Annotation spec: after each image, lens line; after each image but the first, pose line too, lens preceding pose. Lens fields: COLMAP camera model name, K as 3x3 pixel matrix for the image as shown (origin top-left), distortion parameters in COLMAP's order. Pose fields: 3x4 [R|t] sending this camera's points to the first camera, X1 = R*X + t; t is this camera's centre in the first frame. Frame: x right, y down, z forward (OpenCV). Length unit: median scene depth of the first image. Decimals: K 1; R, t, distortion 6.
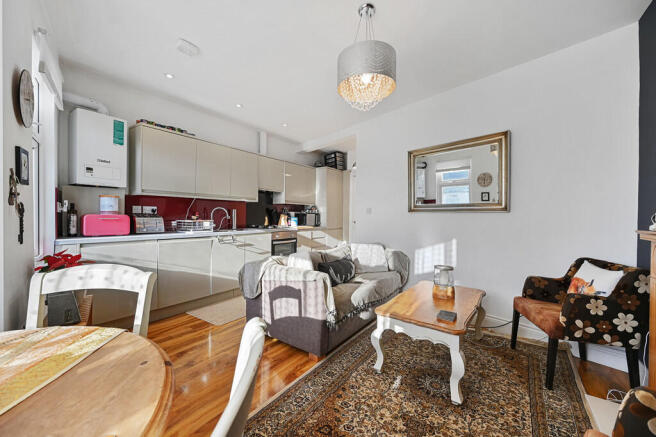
lens RADIAL K [[258.6, 0, 328.0], [0, 258.6, 218.5], [0, 0, 1]] dist [0.000238, 0.000024]
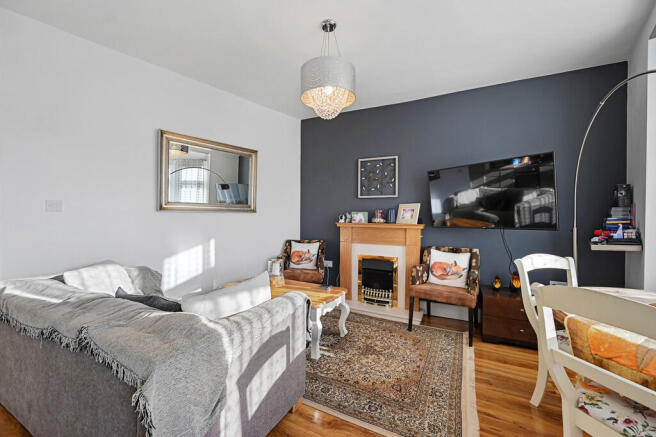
lens RADIAL K [[258.6, 0, 328.0], [0, 258.6, 218.5], [0, 0, 1]] dist [0.000238, 0.000024]
pose [[-0.134258, -0.018294, 0.990778, -0.751089], [0.000290, 0.999829, 0.018501, -0.024602], [-0.990946, 0.002771, -0.134230, 0.932858]]
